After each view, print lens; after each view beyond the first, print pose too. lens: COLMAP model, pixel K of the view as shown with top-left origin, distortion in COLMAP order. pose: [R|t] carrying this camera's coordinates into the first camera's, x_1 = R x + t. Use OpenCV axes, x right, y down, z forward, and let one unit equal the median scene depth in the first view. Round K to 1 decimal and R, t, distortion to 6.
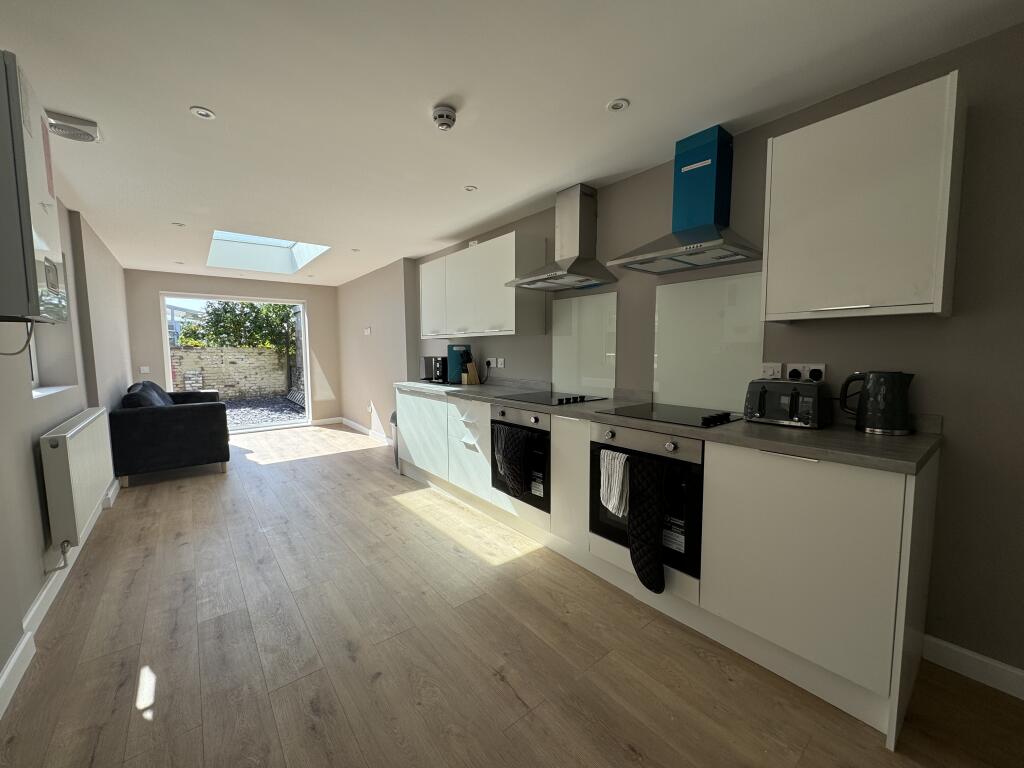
lens RADIAL K [[410.2, 0, 513.0], [0, 410.2, 383.5], [0, 0, 1]] dist [-0.001212, 0.000352]
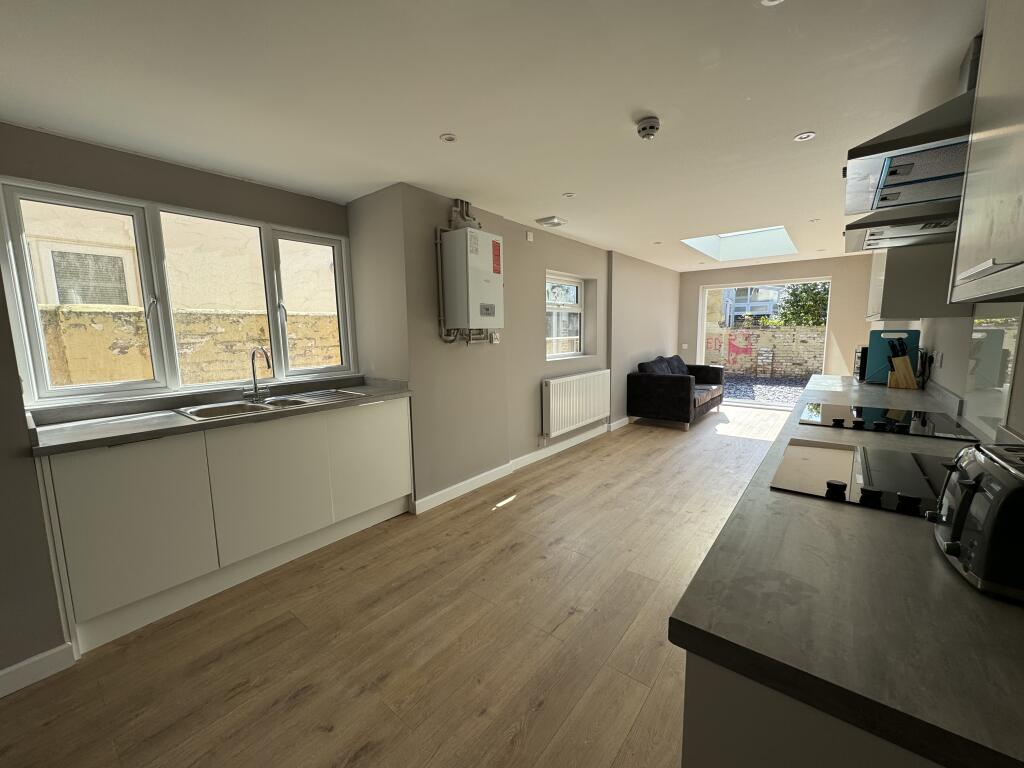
lens RADIAL K [[410.2, 0, 513.0], [0, 410.2, 383.5], [0, 0, 1]] dist [-0.001212, 0.000352]
pose [[0.216884, 0.126715, -0.967938, 0.600411], [-0.068393, 0.991075, 0.114419, -0.057146], [0.973799, 0.041384, 0.223615, 0.299012]]
